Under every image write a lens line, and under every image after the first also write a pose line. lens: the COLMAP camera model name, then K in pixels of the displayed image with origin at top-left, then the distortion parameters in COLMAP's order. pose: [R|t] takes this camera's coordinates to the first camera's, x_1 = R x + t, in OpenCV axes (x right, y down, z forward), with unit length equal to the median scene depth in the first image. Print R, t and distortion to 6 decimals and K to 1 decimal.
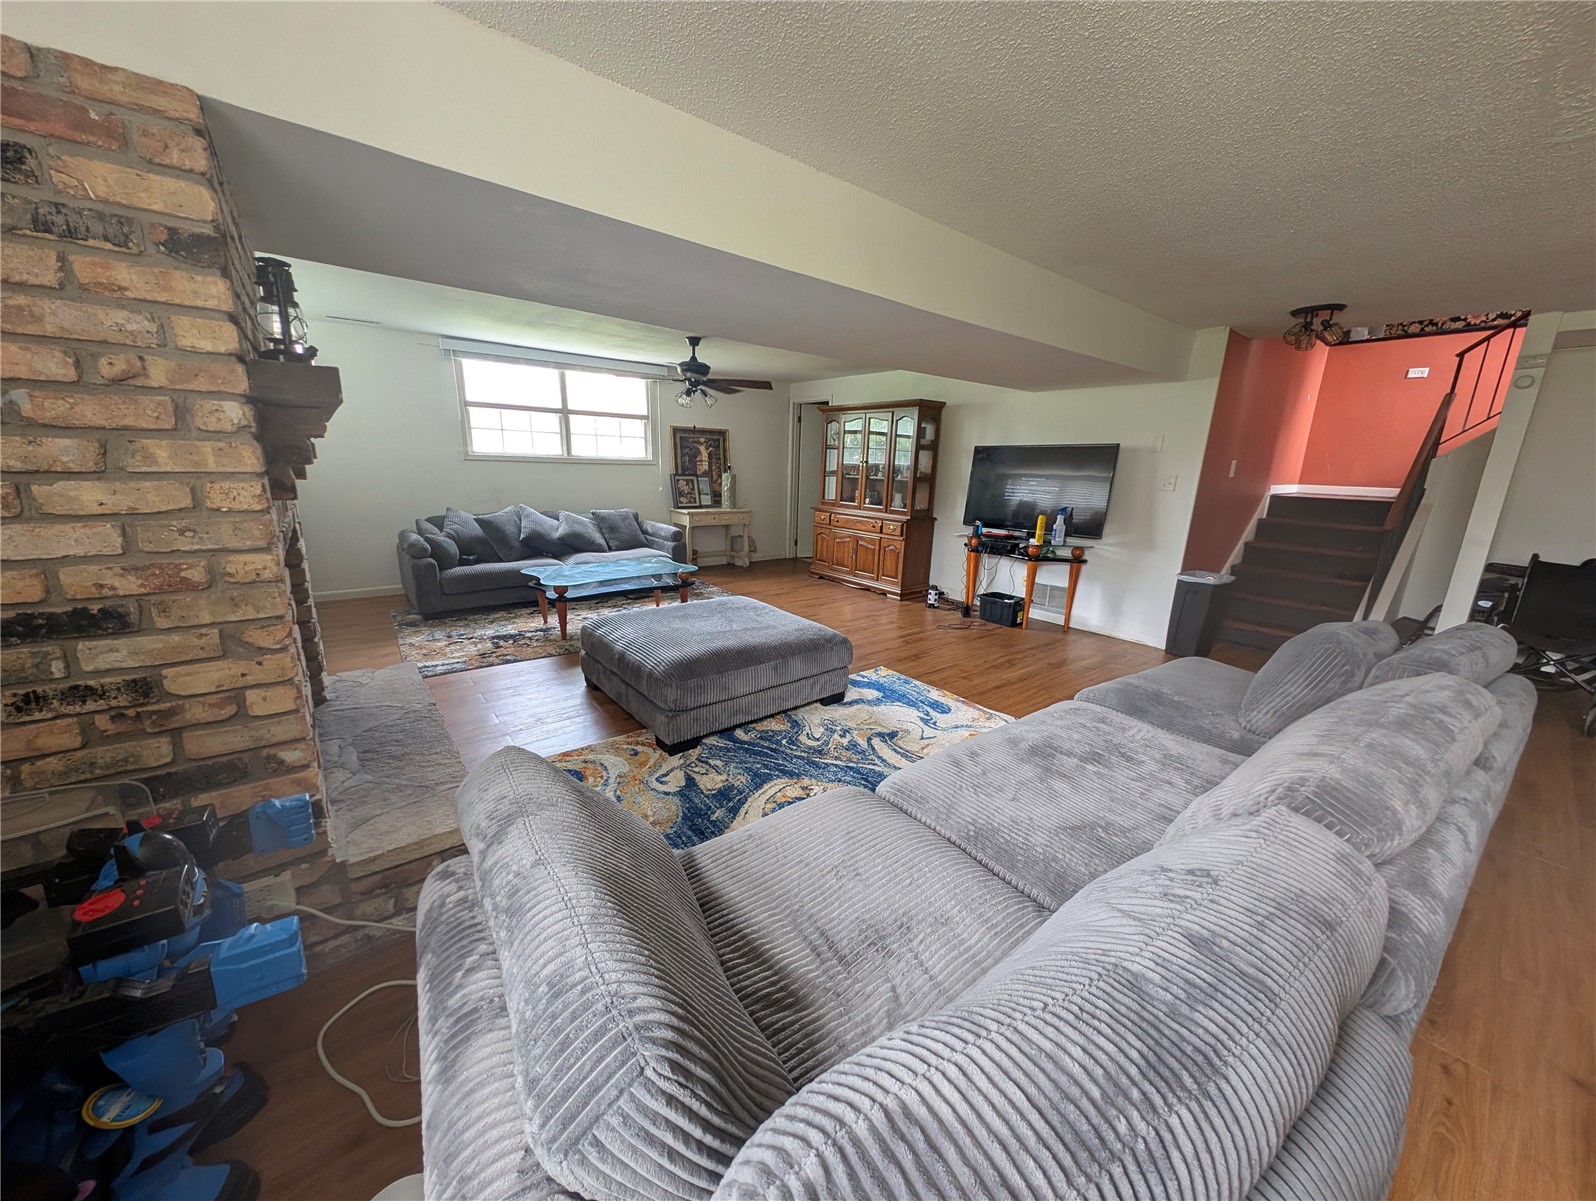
lens RADIAL K [[580.7, 0, 798.0], [0, 580.7, 600.5], [0, 0, 1]] dist [0.000959, -0.000080]
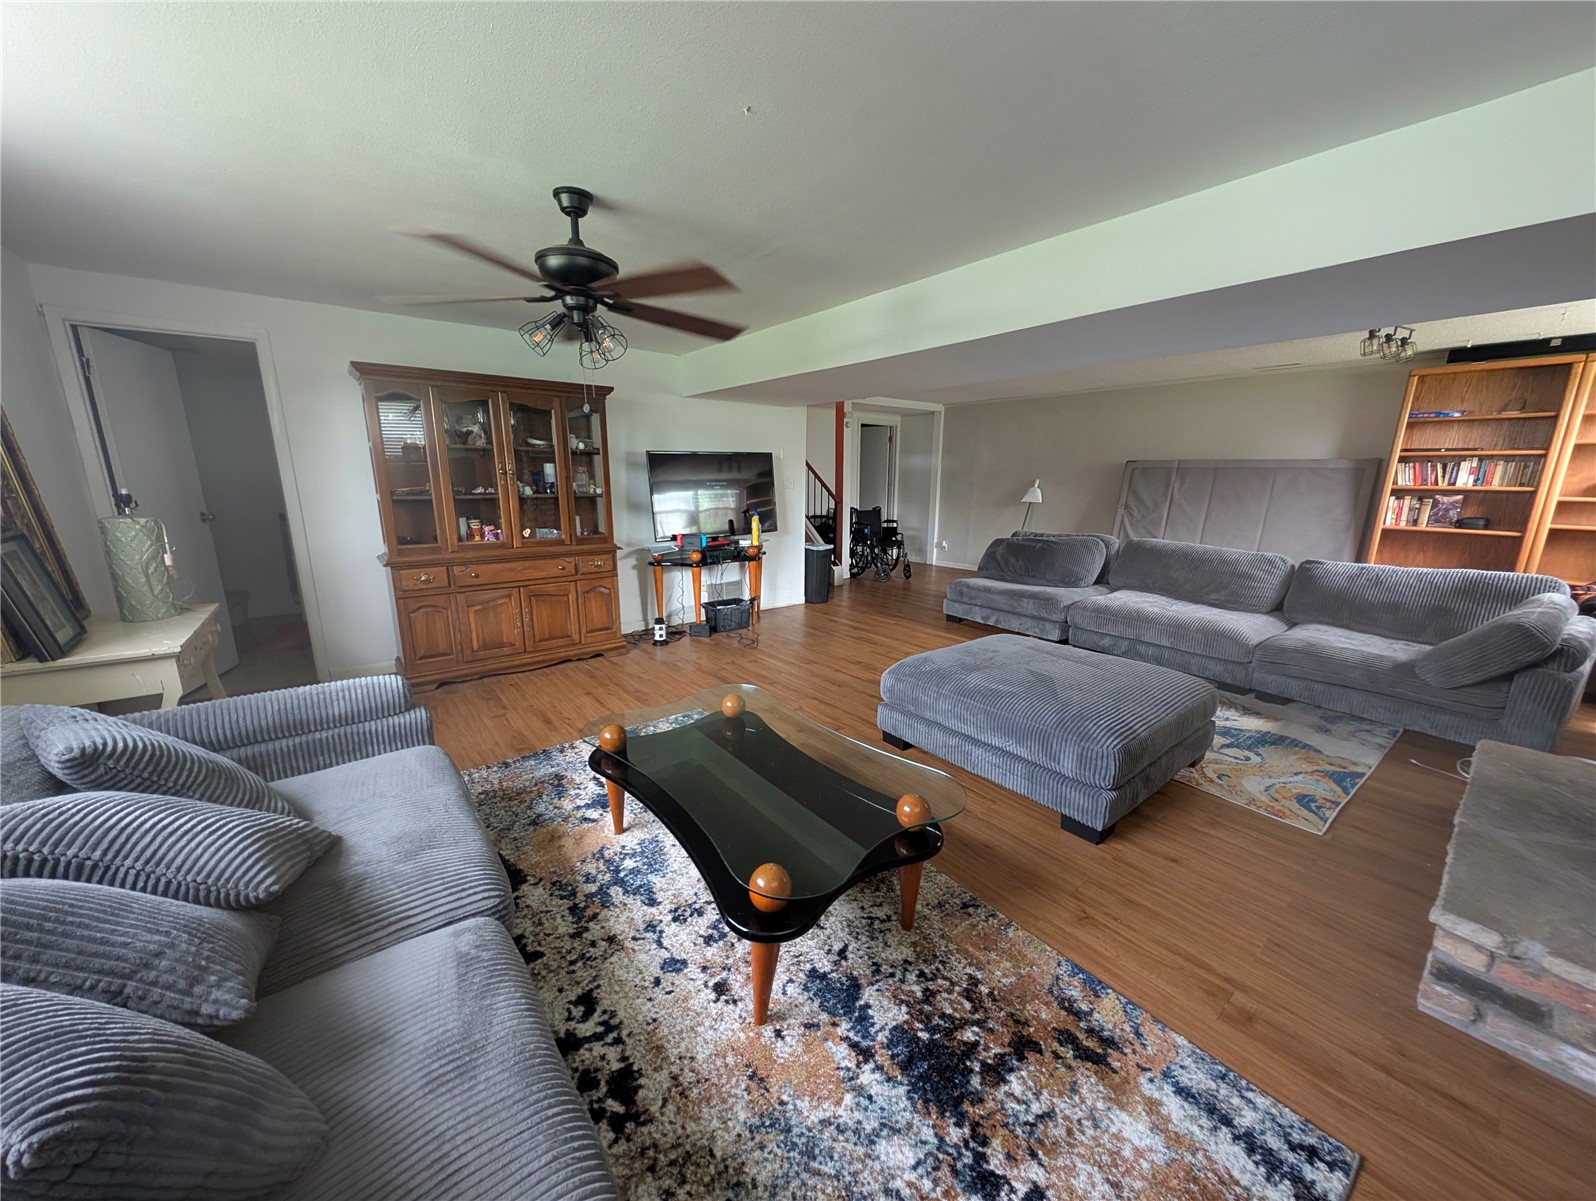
lens RADIAL K [[580.7, 0, 798.0], [0, 580.7, 600.5], [0, 0, 1]] dist [0.000959, -0.000080]
pose [[0.016327, -0.251798, 0.967642, -0.762936], [0.230046, 0.942754, 0.241440, -0.279781], [-0.973043, 0.218660, 0.073317, 1.010927]]
